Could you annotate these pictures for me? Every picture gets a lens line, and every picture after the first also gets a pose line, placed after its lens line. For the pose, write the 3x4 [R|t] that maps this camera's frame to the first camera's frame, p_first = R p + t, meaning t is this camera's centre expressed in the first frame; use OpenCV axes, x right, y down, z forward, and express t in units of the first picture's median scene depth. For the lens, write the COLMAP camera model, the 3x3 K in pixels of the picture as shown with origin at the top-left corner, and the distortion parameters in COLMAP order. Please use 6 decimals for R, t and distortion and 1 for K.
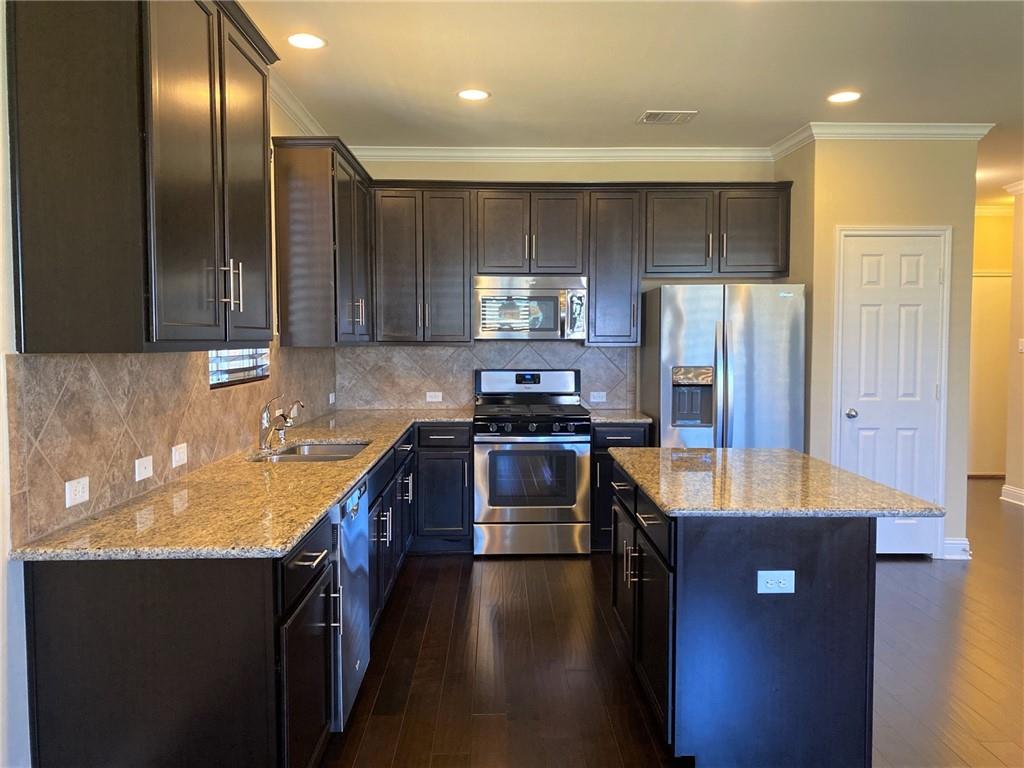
lens RADIAL K [[778.3, 0, 513.7], [0, 778.3, 379.7], [0, 0, 1]] dist [0.041059, -0.027825]
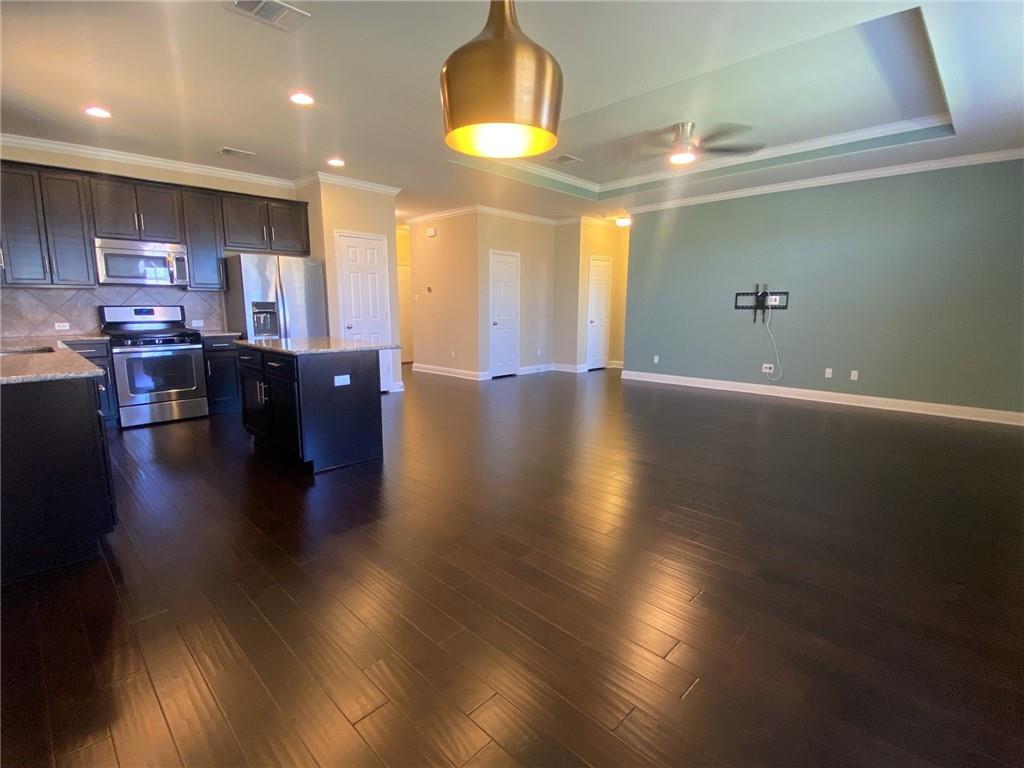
lens RADIAL K [[486.9, 0, 509.6], [0, 486.9, 387.6], [0, 0, 1]] dist [0.019664, -0.020816]
pose [[0.719499, -0.113590, 0.685141, -0.147537], [0.034835, 0.991195, 0.127749, 0.051088], [-0.693619, -0.068049, 0.717121, -0.194149]]
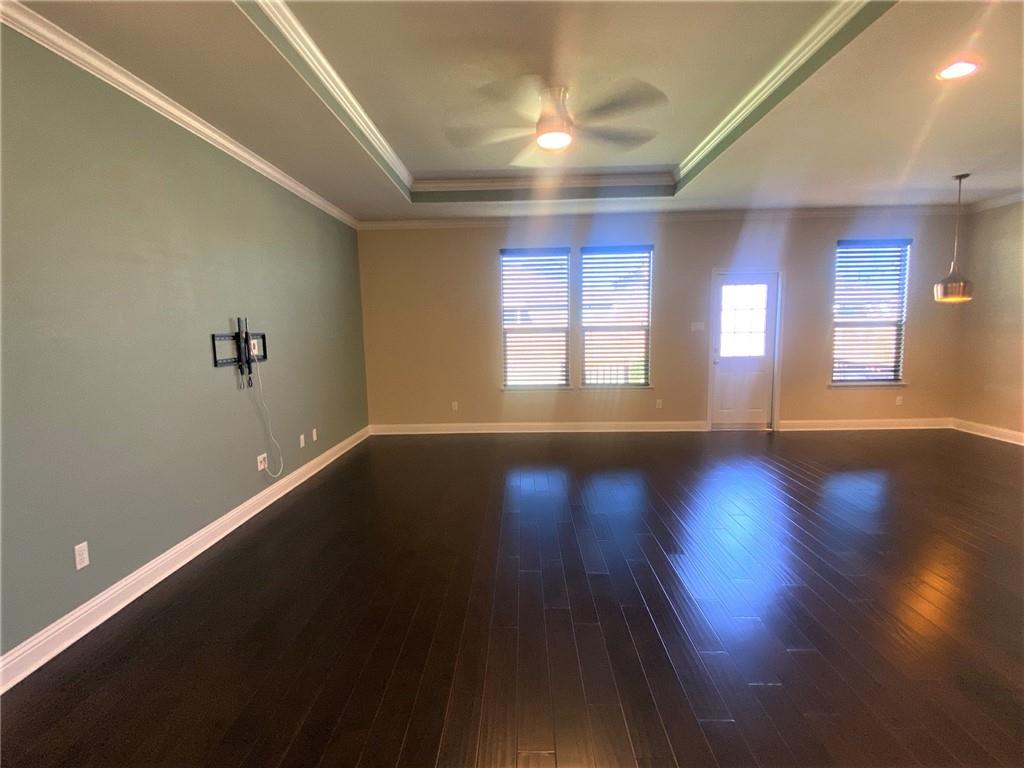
lens RADIAL K [[486.9, 0, 502.3], [0, 486.9, 387.5], [0, 0, 1]] dist [0.019664, -0.020816]
pose [[-0.997681, 0.011665, 0.067061, 0.824875], [0.022952, 0.985159, 0.170100, -0.045111], [-0.064081, 0.171245, -0.983142, 0.976627]]
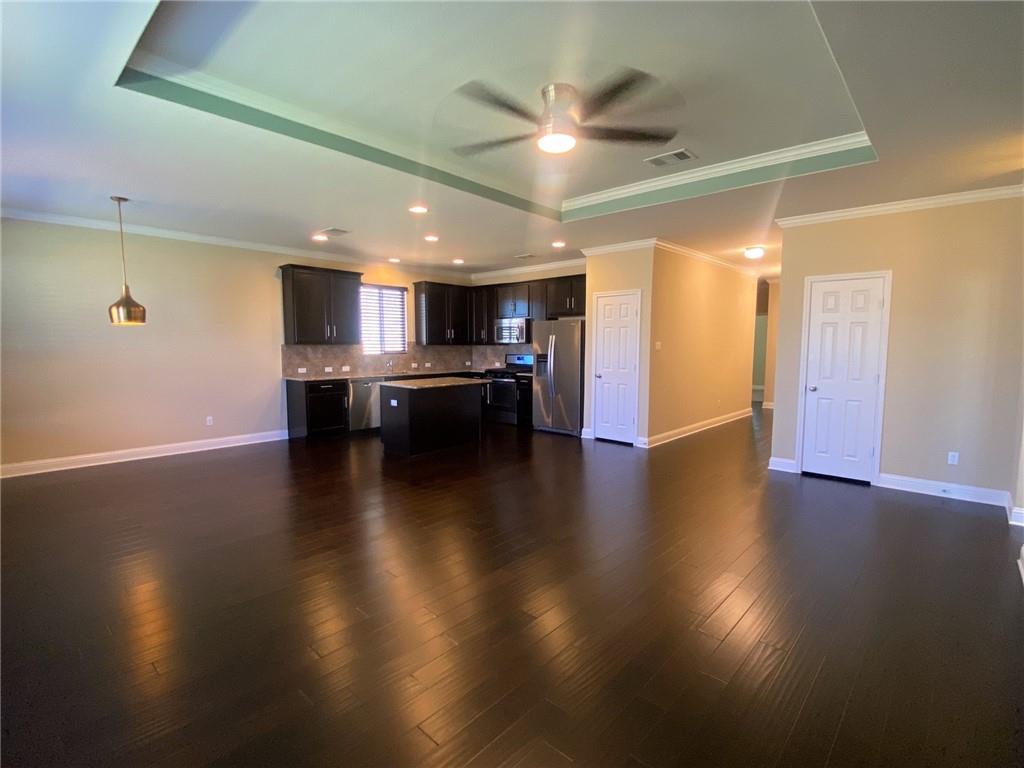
lens RADIAL K [[486.9, 0, 512.3], [0, 486.9, 382.2], [0, 0, 1]] dist [0.019664, -0.020816]
pose [[0.716360, 0.057036, -0.695395, 1.183611], [-0.037105, 0.998357, 0.043660, 0.009457], [0.696743, -0.005474, 0.717300, -0.172978]]
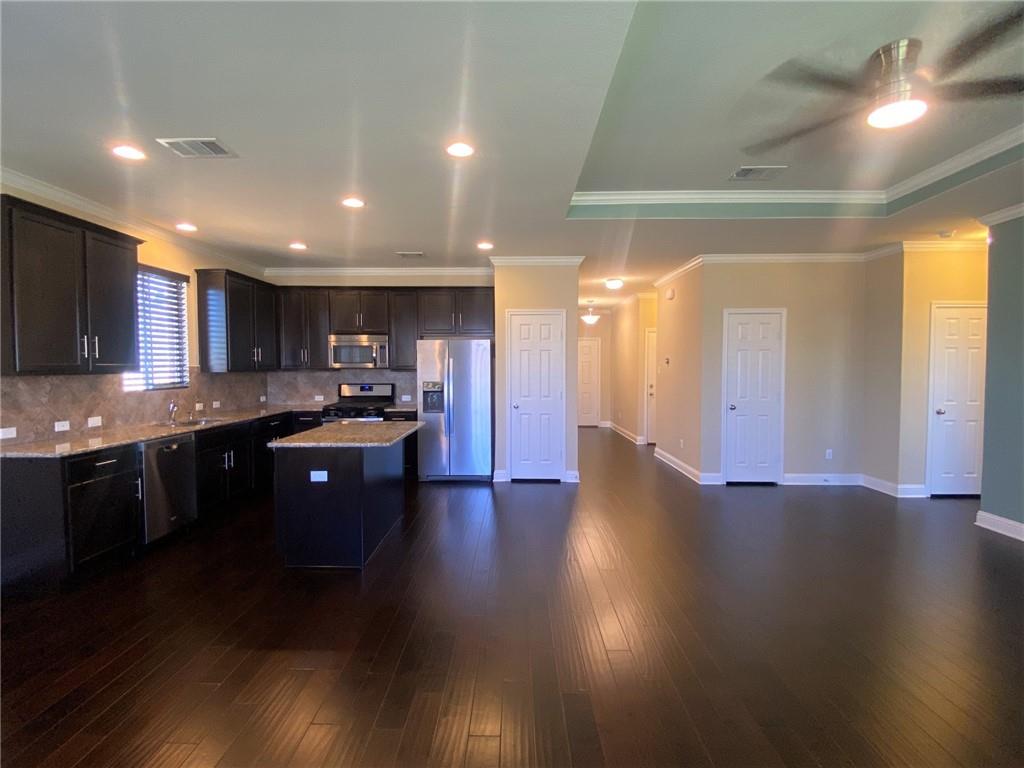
lens RADIAL K [[486.9, 0, 507.7], [0, 486.9, 386.3], [0, 0, 1]] dist [0.019664, -0.020816]
pose [[0.999065, -0.000459, -0.043231, 0.444120], [0.000049, 0.999955, -0.009491, 0.004751], [0.043233, 0.009480, 0.999020, -0.185921]]
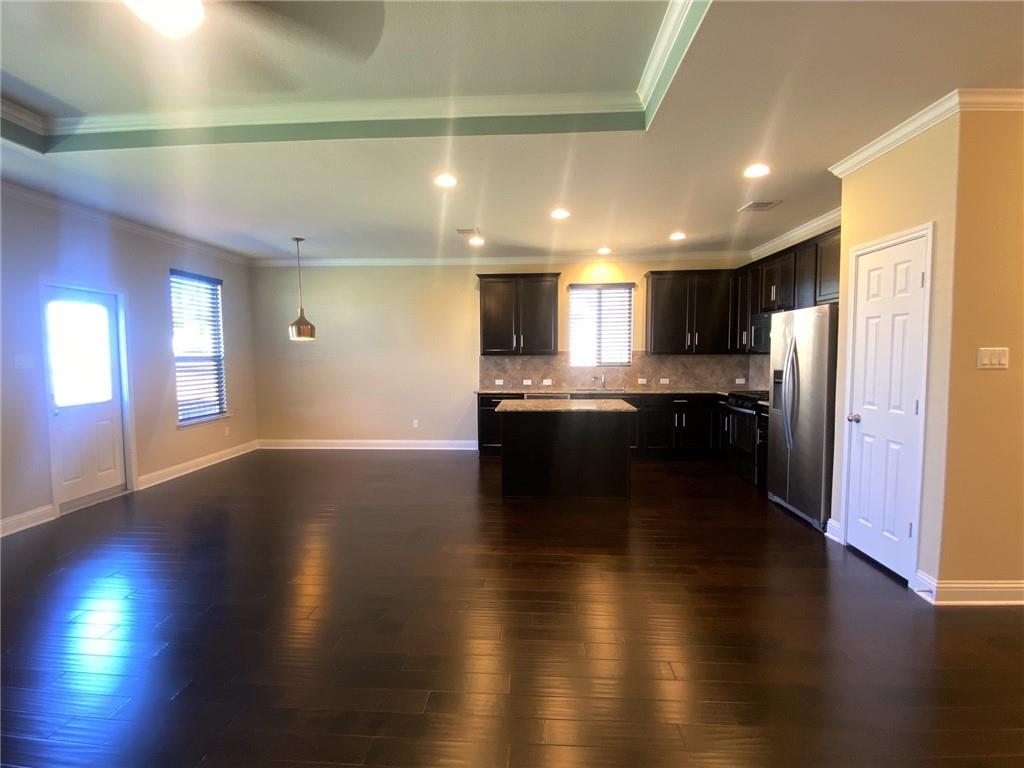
lens RADIAL K [[486.9, 0, 502.7], [0, 486.9, 386.4], [0, 0, 1]] dist [0.019664, -0.020816]
pose [[-0.097020, 0.067467, -0.992993, 1.112138], [-0.045930, 0.996333, 0.072182, -0.026764], [0.994222, 0.052611, -0.093565, 0.553104]]
